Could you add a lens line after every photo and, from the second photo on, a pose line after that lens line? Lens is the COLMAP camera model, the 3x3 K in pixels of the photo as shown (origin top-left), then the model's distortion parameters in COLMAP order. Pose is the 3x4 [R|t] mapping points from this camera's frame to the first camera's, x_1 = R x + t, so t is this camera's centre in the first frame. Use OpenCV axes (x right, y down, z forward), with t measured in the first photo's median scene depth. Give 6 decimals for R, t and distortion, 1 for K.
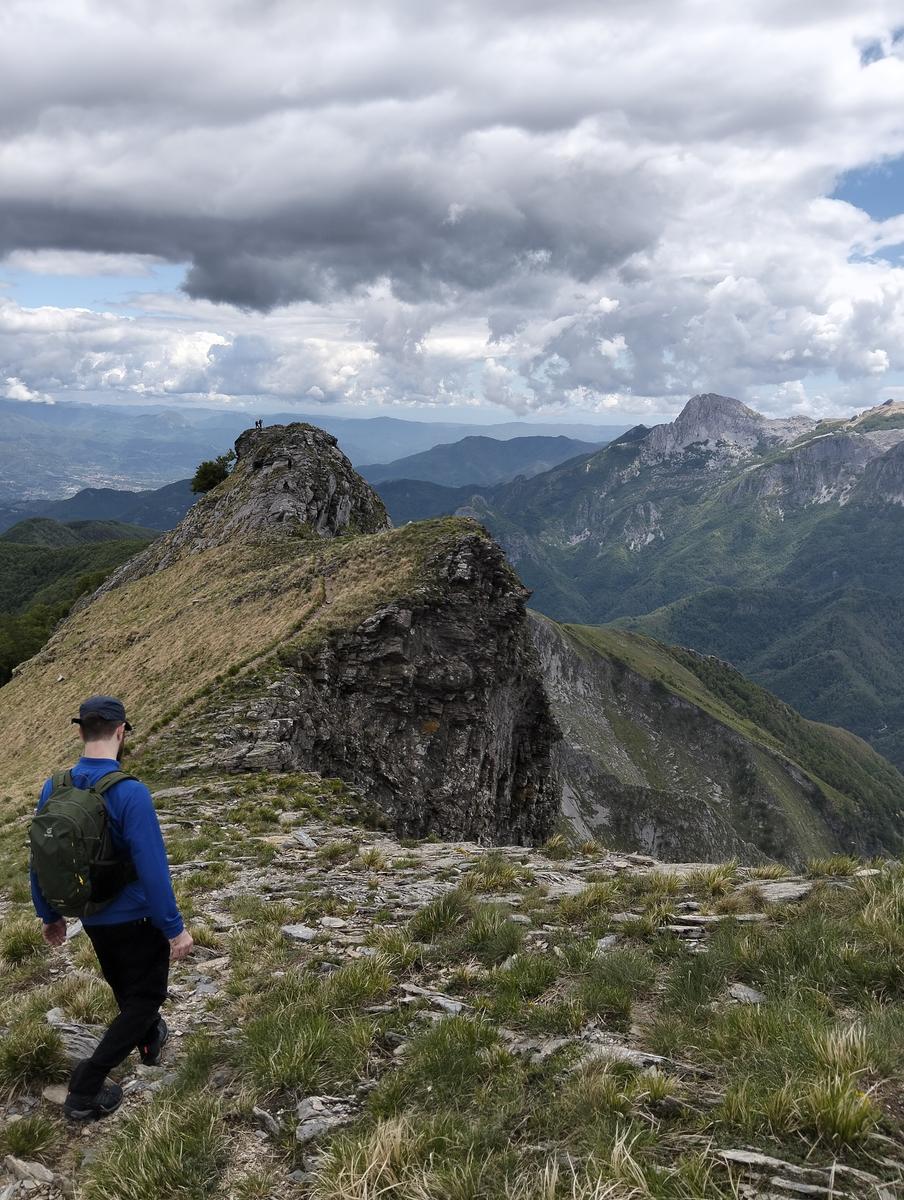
lens RADIAL K [[1020.8, 0, 452.6], [0, 1020.8, 623.9], [0, 0, 1]] dist [0.150881, -0.387786]
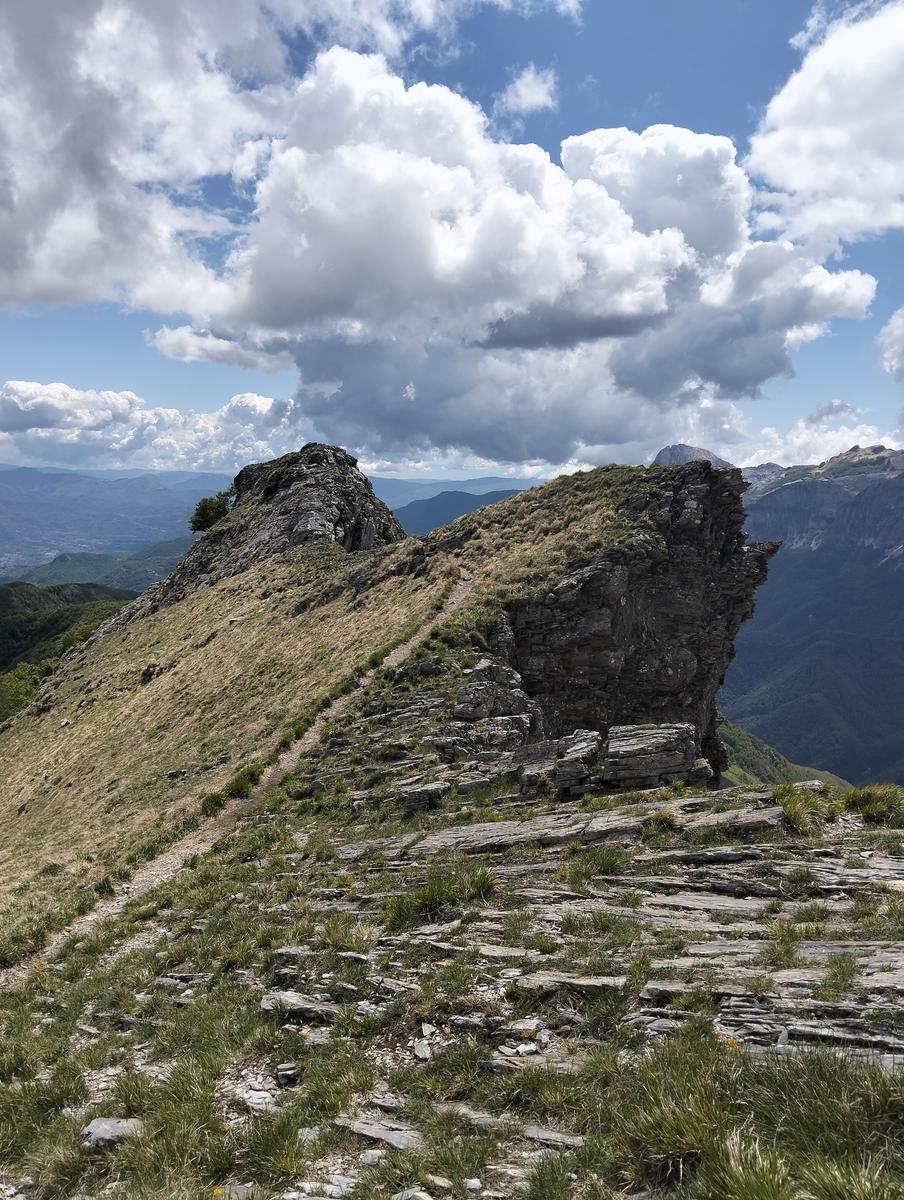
lens RADIAL K [[1022.2, 0, 452.0], [0, 1022.2, 600.0], [0, 0, 1]] dist [0.045717, -0.008071]
pose [[0.999362, -0.028066, 0.022100, -0.059650], [0.029679, 0.996635, -0.076402, 0.019629], [-0.019882, 0.077009, 0.996832, 0.113140]]
